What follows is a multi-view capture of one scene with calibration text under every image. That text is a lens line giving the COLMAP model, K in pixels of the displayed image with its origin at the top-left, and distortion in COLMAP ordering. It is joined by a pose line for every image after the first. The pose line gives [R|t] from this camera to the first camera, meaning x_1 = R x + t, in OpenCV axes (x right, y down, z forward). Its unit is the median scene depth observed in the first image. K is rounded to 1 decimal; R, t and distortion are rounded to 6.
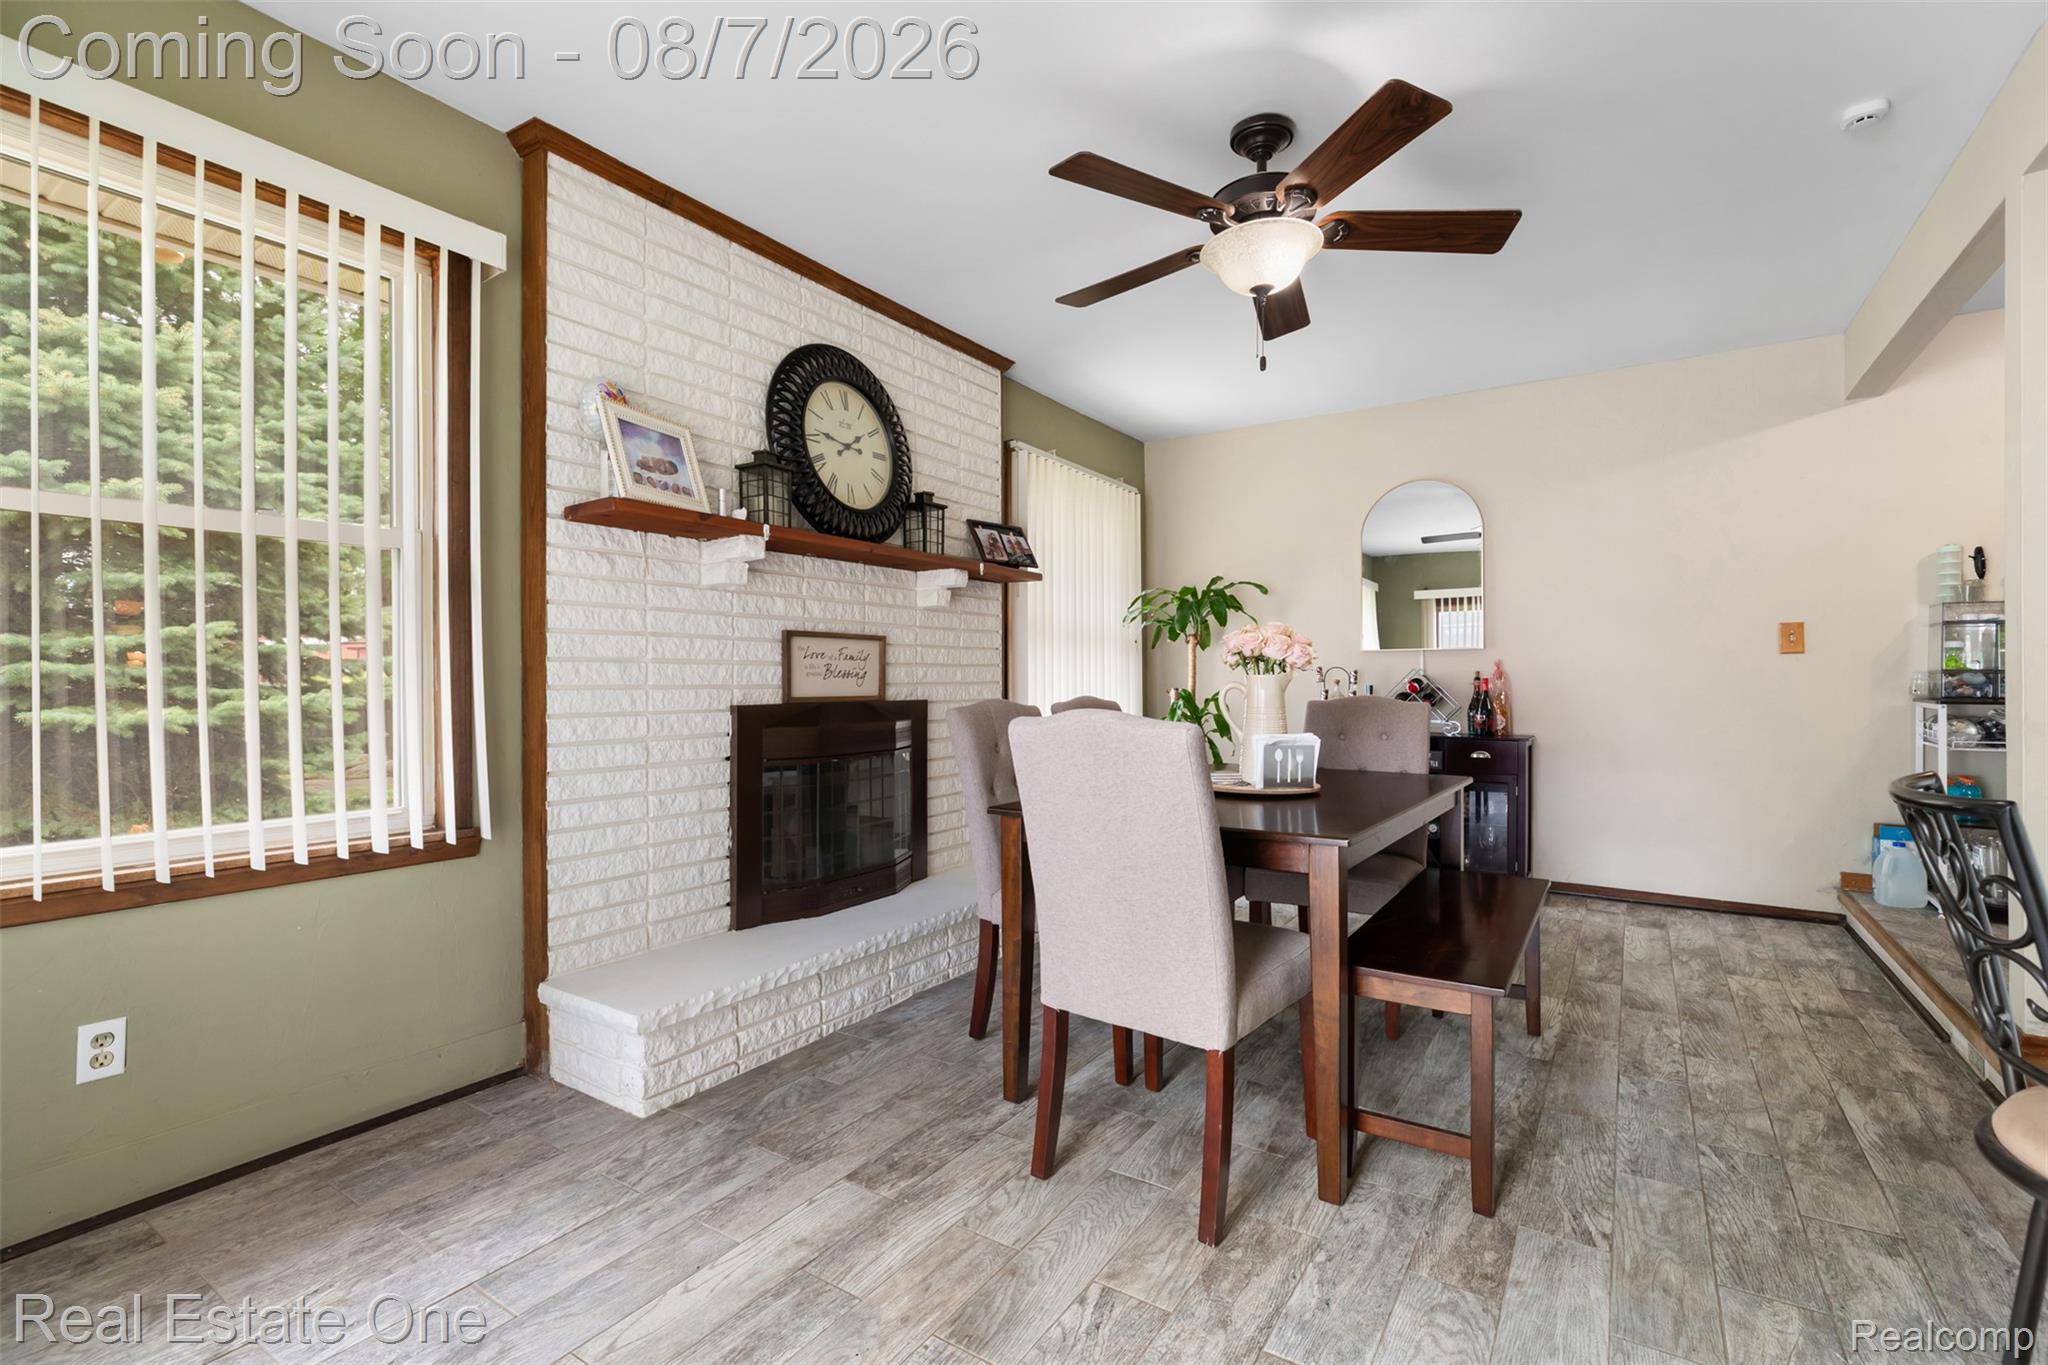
lens RADIAL K [[930.9, 0, 1030.4], [0, 930.9, 676.2], [0, 0, 1]] dist [0.010691, 0.000551]
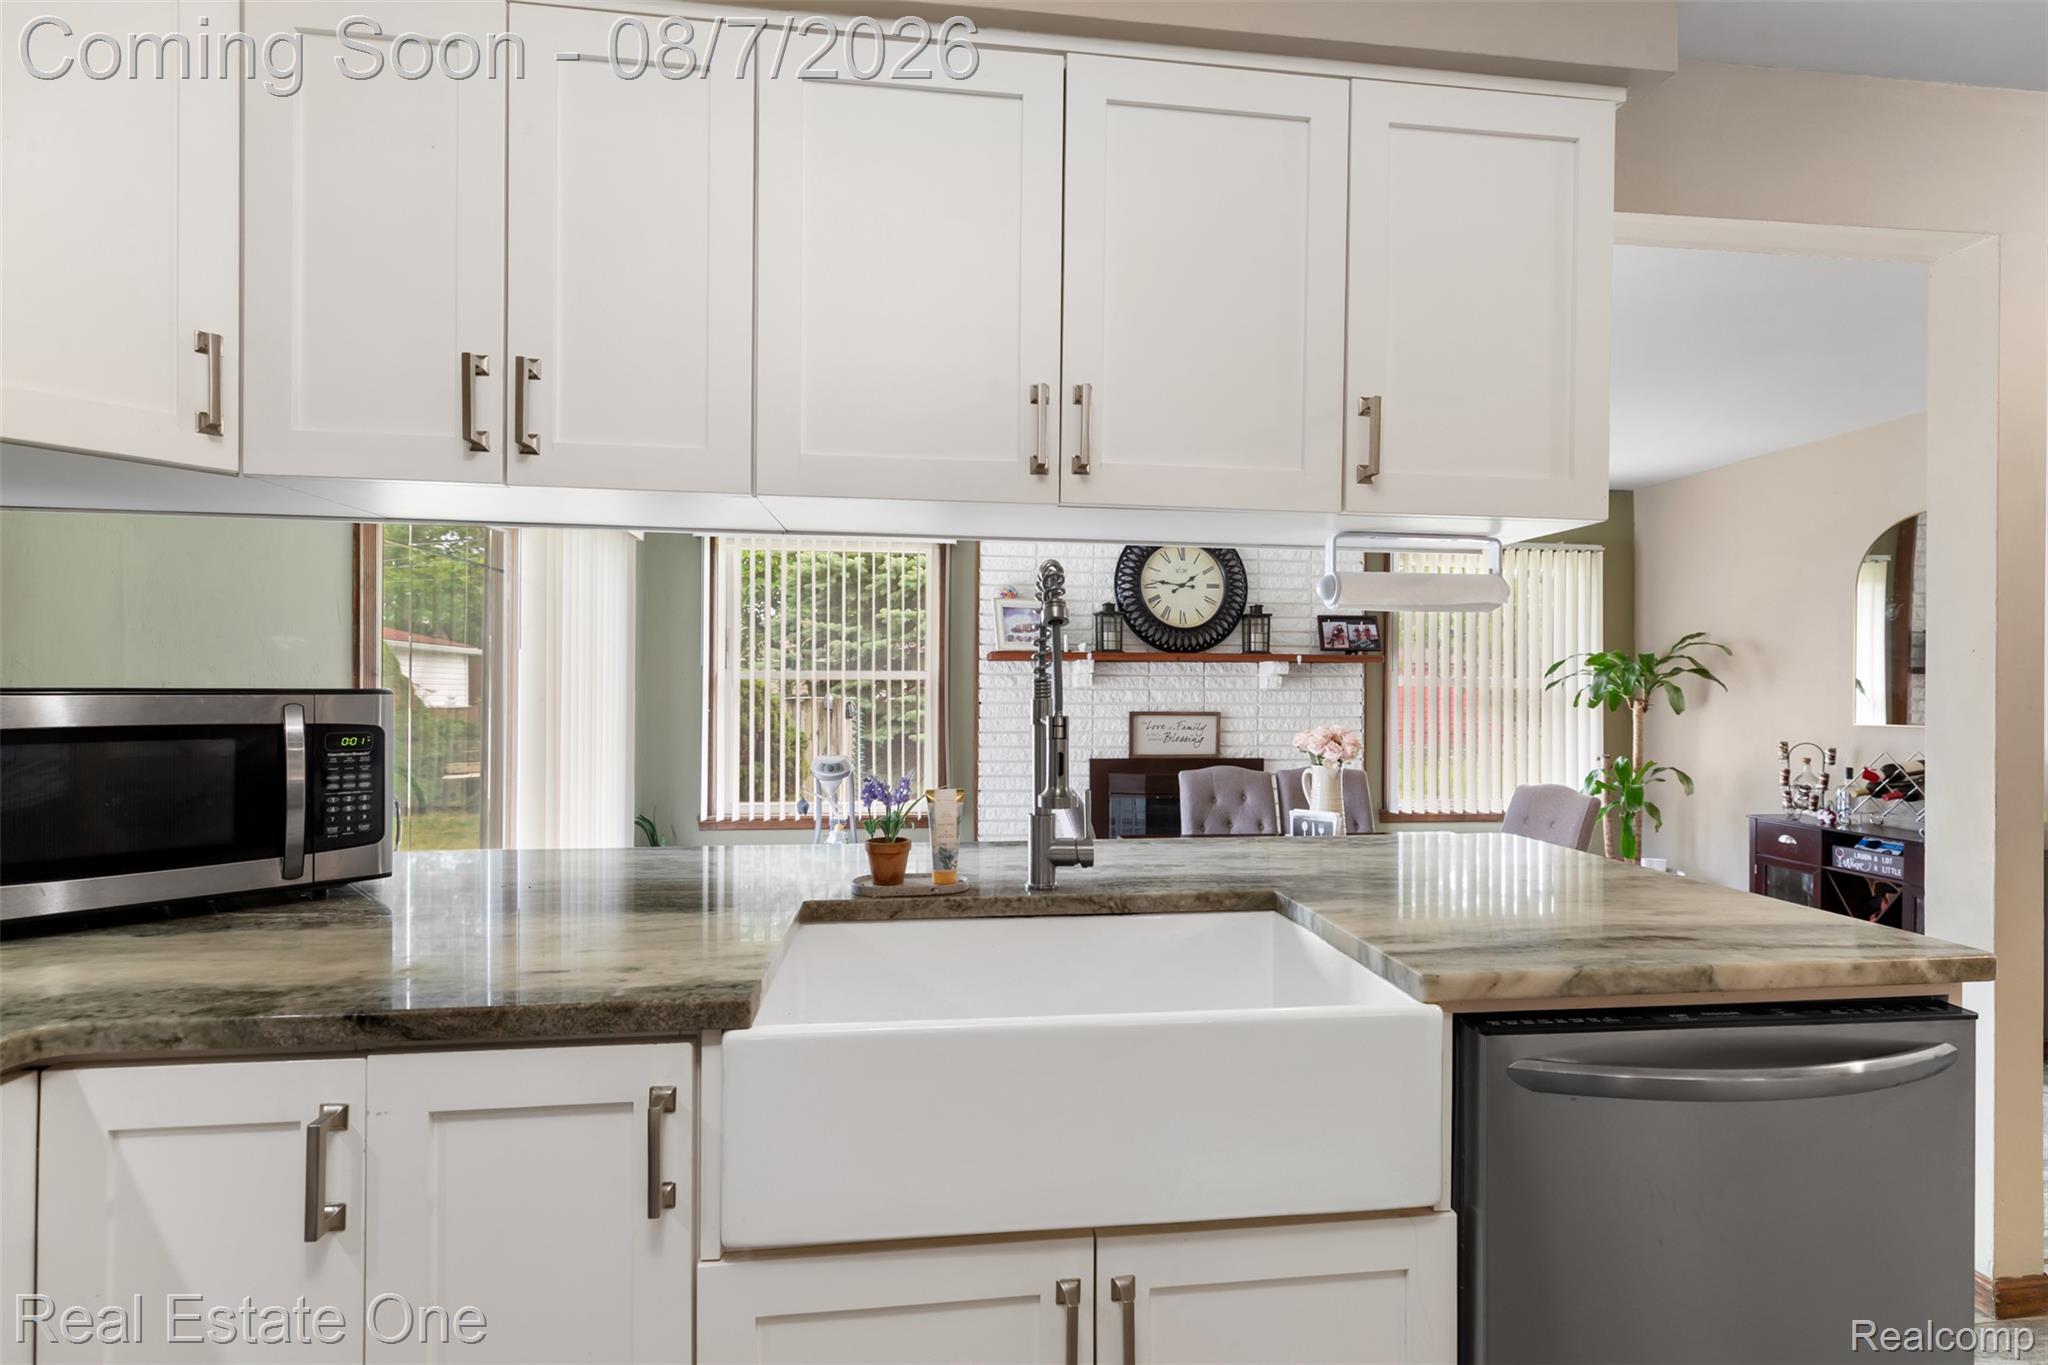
lens RADIAL K [[930.9, 0, 1019.7], [0, 930.9, 680.5], [0, 0, 1]] dist [0.010691, 0.000551]
pose [[0.644631, -0.000568, -0.764493, 0.765203], [-0.004820, 0.999977, -0.004808, -0.087715], [0.764479, 0.006784, 0.644614, -0.145500]]
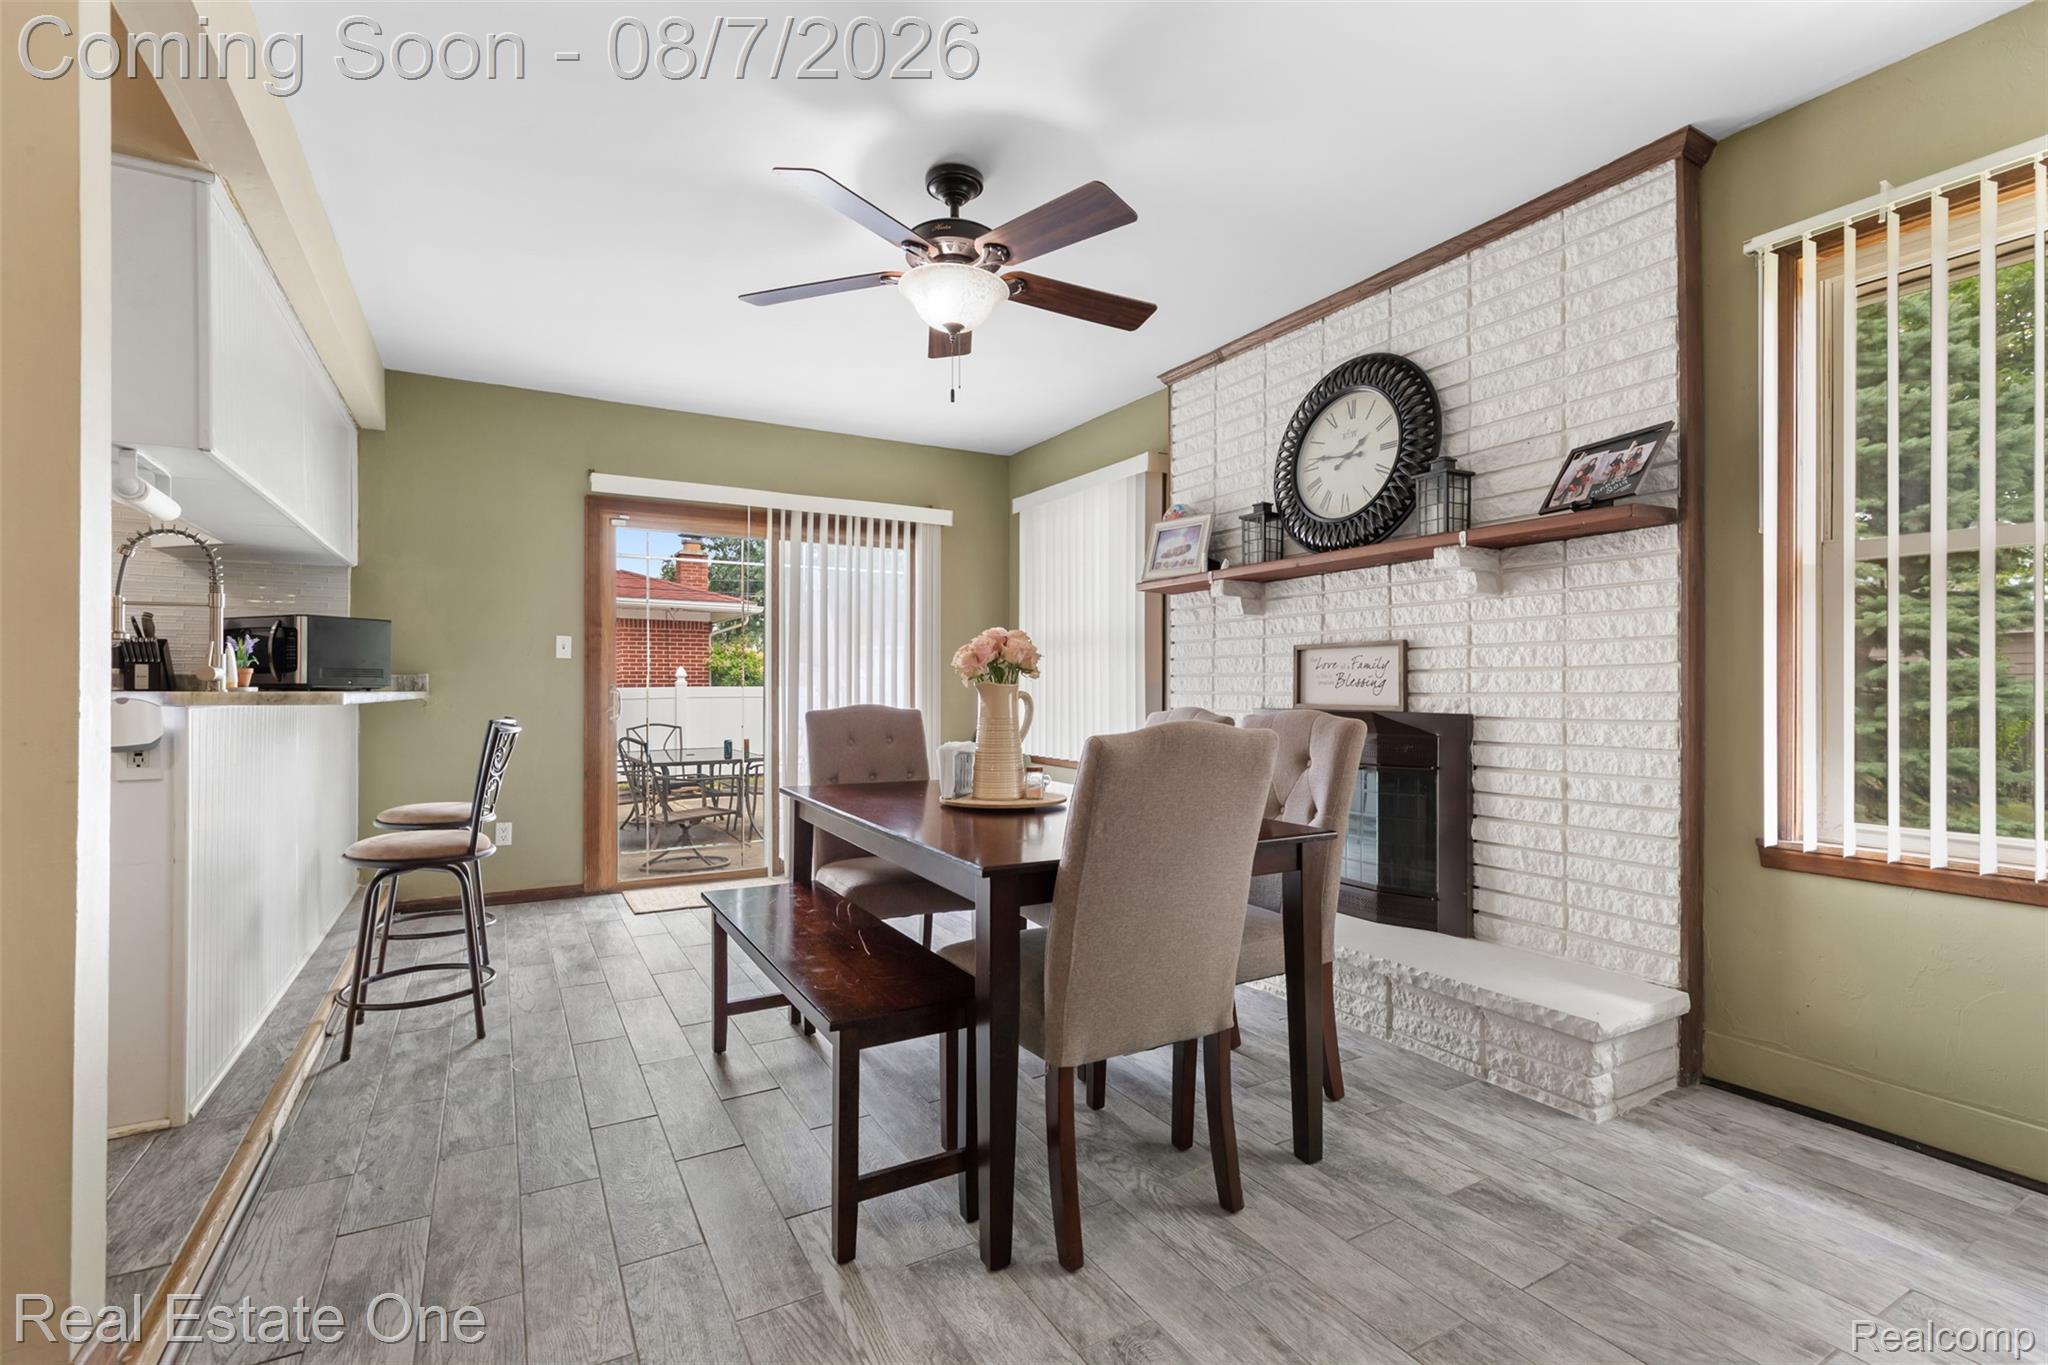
lens RADIAL K [[930.9, 0, 1018.7], [0, 930.9, 688.7], [0, 0, 1]] dist [0.010691, 0.000551]
pose [[-0.465192, -0.000228, -0.885210, 0.857484], [0.000704, 1.000000, -0.000628, 0.004363], [0.885210, -0.000915, -0.465191, 1.152979]]
